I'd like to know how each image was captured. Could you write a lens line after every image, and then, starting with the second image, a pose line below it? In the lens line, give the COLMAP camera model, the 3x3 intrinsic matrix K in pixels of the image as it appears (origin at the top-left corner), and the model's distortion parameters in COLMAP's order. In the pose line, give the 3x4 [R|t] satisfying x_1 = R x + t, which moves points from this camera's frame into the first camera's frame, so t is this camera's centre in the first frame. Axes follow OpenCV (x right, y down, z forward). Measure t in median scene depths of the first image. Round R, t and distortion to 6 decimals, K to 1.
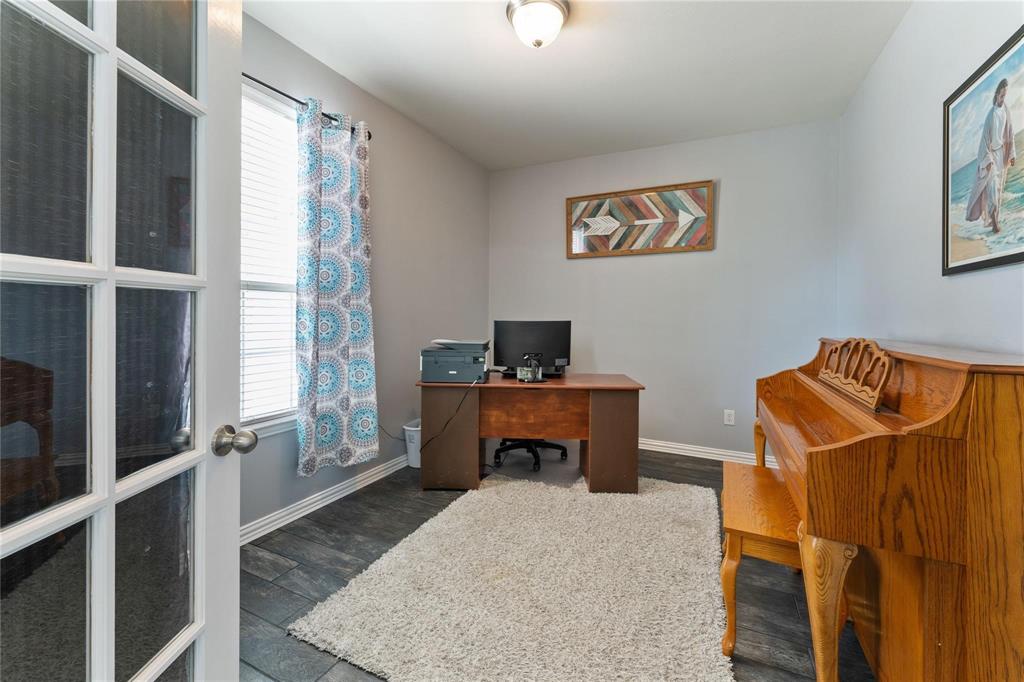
lens RADIAL K [[421.3, 0, 510.7], [0, 421.3, 315.4], [0, 0, 1]] dist [0.000941, 0.000124]
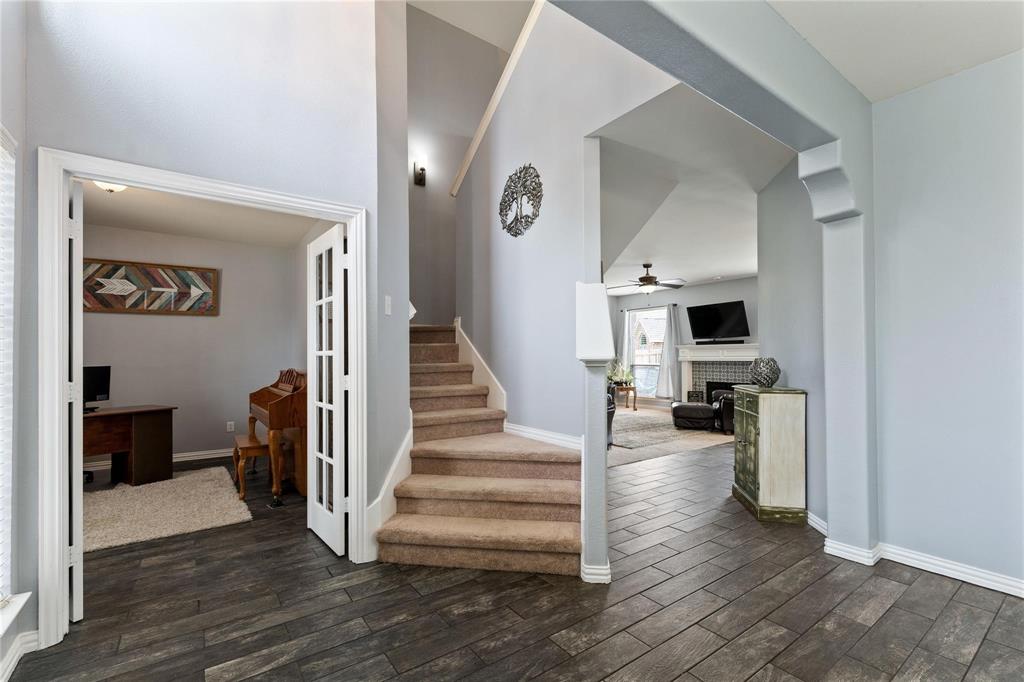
lens RADIAL K [[445.2, 0, 511.6], [0, 445.2, 355.6], [0, 0, 1]] dist [-0.001023, -0.000090]
pose [[0.474702, -0.008837, 0.880102, -0.397864], [0.013359, 0.999907, 0.002834, -0.005478], [-0.880045, 0.010412, 0.474776, -0.636773]]
